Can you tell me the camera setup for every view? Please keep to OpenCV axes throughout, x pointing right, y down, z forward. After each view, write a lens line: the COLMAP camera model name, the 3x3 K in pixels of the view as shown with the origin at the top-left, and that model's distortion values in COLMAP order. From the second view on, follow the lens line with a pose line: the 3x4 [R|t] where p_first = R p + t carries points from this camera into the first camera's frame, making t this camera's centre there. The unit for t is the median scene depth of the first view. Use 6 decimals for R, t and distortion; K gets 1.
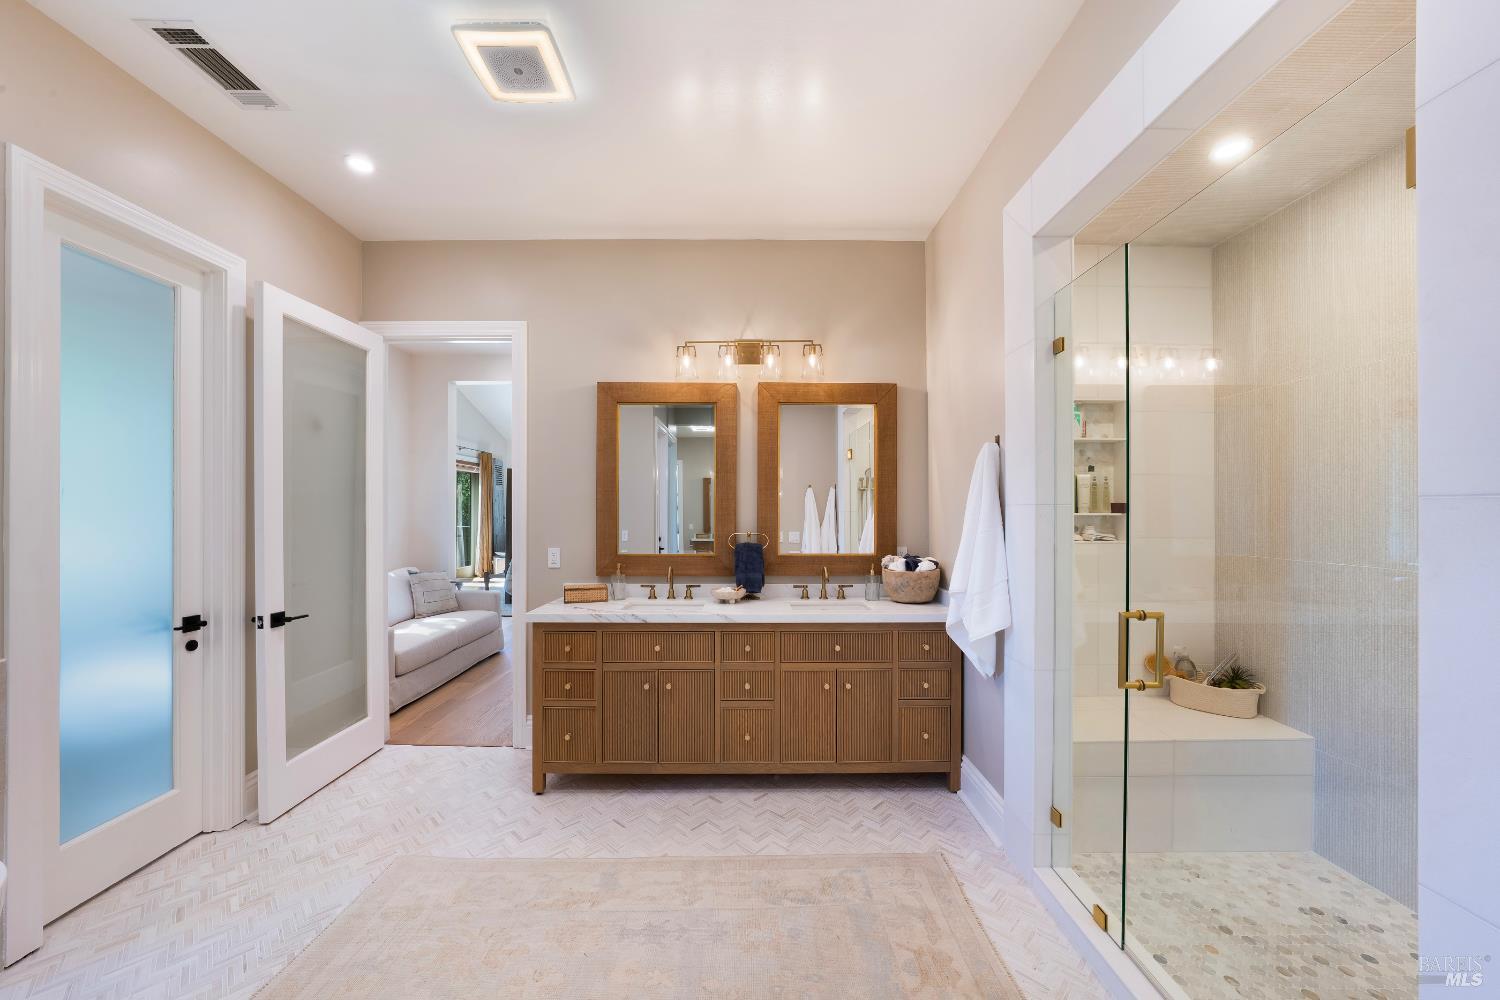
lens RADIAL K [[561.0, 0, 747.9], [0, 561.0, 512.8], [0, 0, 1]] dist [0.015256, 0.000157]
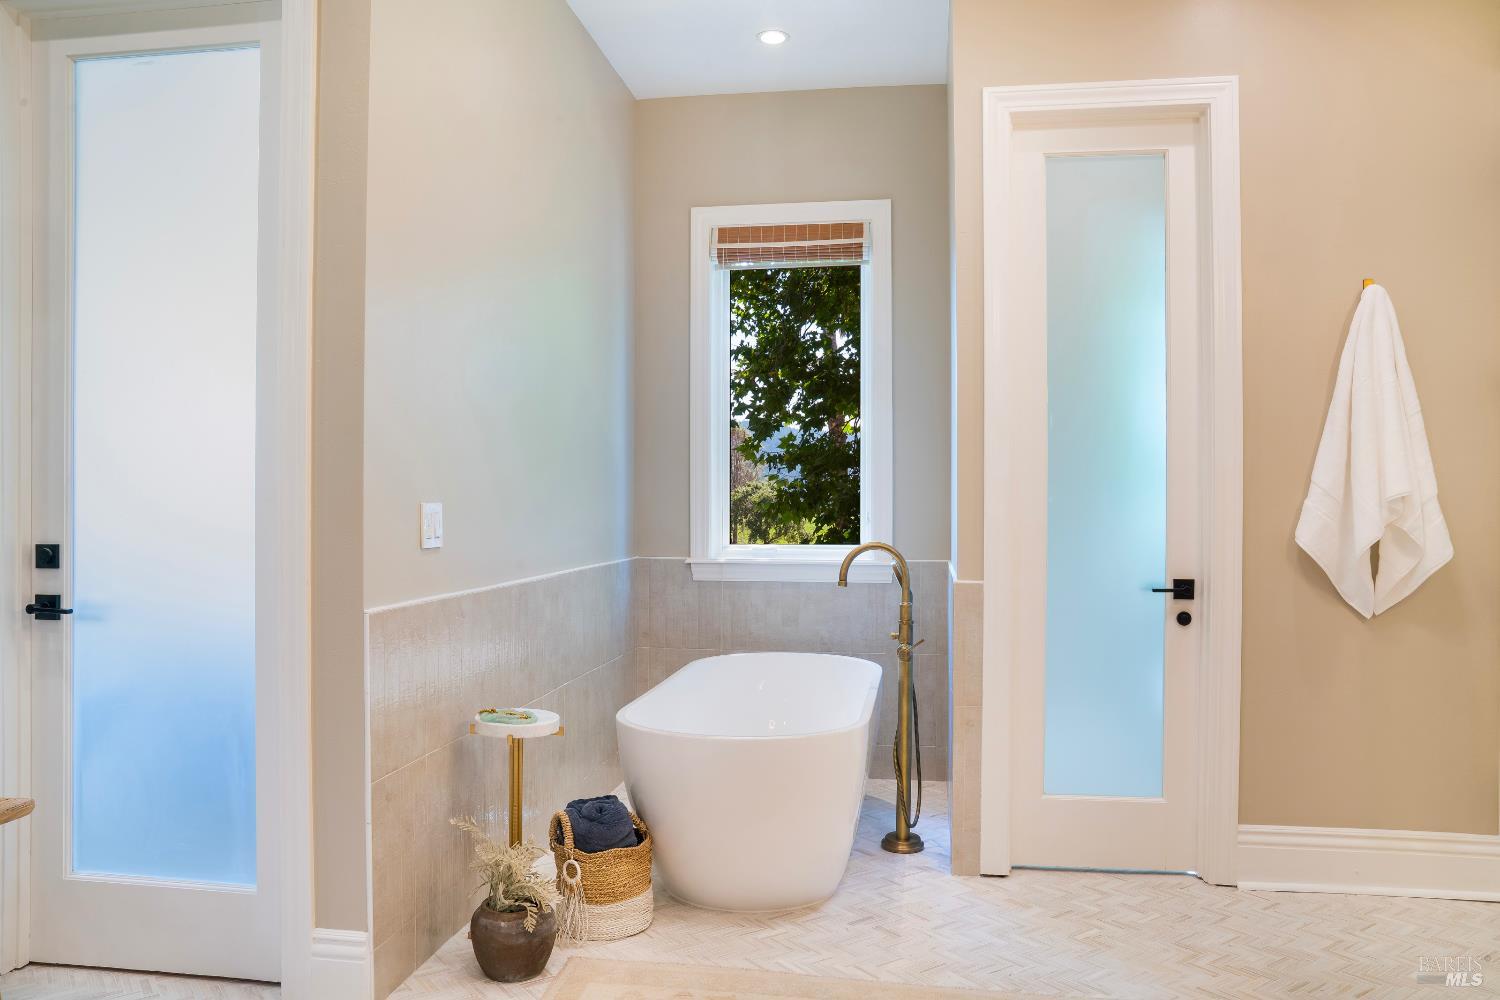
lens RADIAL K [[1166.5, 0, 747.4], [0, 1166.5, 492.2], [0, 0, 1]] dist [-0.002638, -0.001012]
pose [[-0.138465, 0.003794, -0.990360, 0.634327], [-0.010771, 0.999928, 0.005336, 0.063656], [0.990309, 0.011406, -0.138414, 0.639479]]
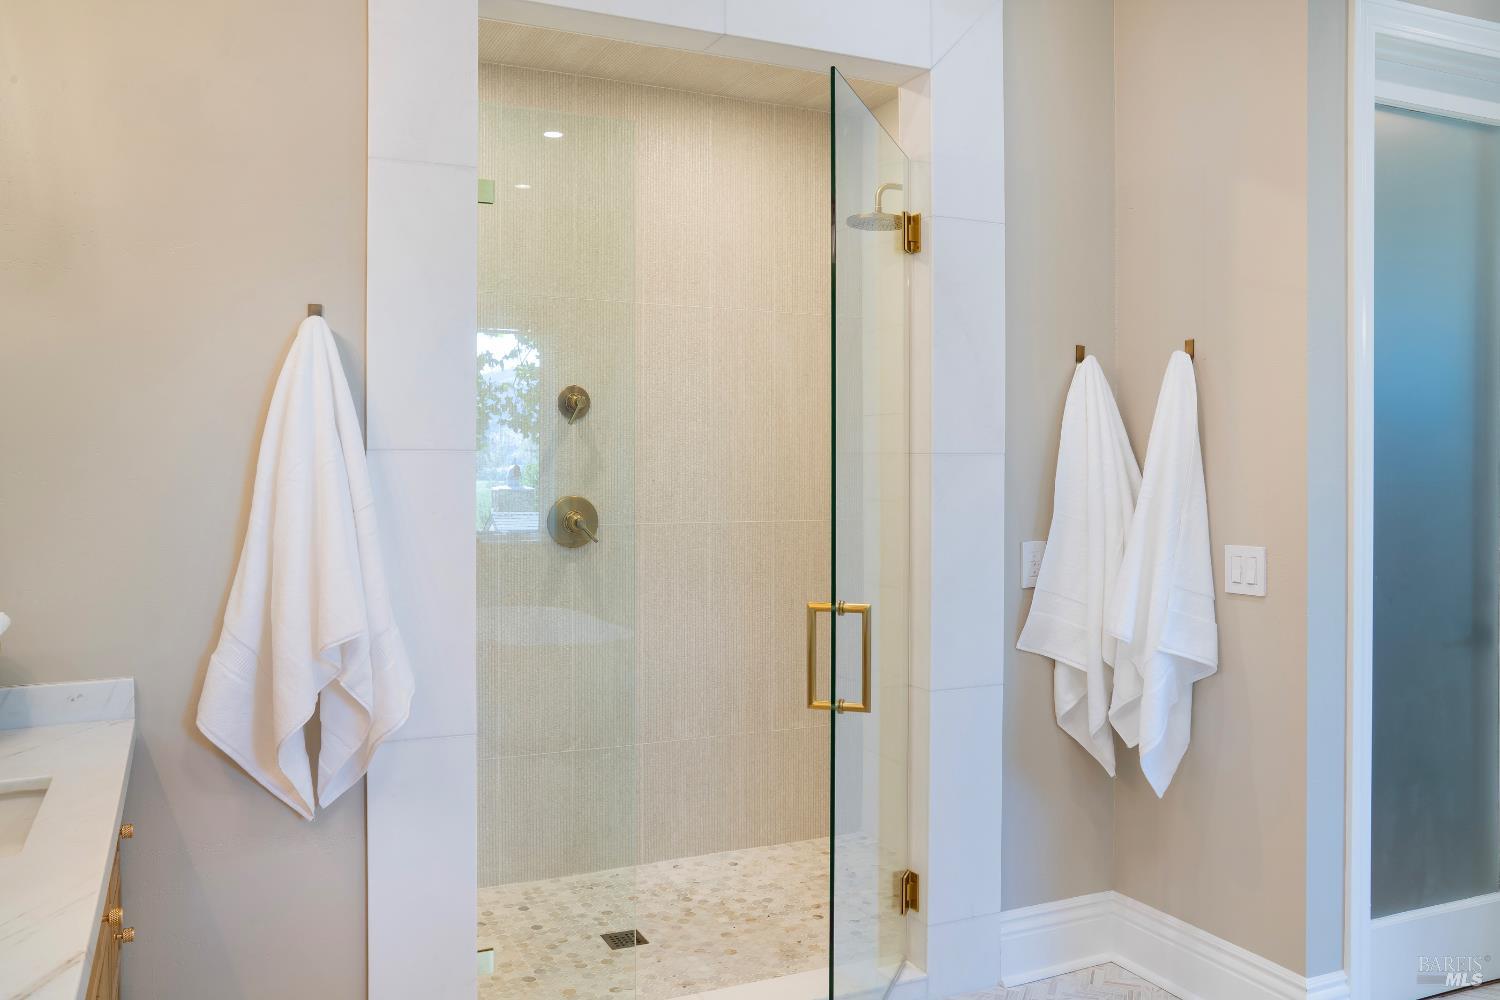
lens RADIAL K [[1186.5, 0, 748.8], [0, 1186.5, 466.6], [0, 0, 1]] dist [-0.067990, 0.084189]
pose [[-0.417506, 0.004918, 0.908661, -0.635024], [-0.001026, 0.999982, -0.005883, 0.007855], [-0.908673, -0.003388, -0.417494, 1.101348]]
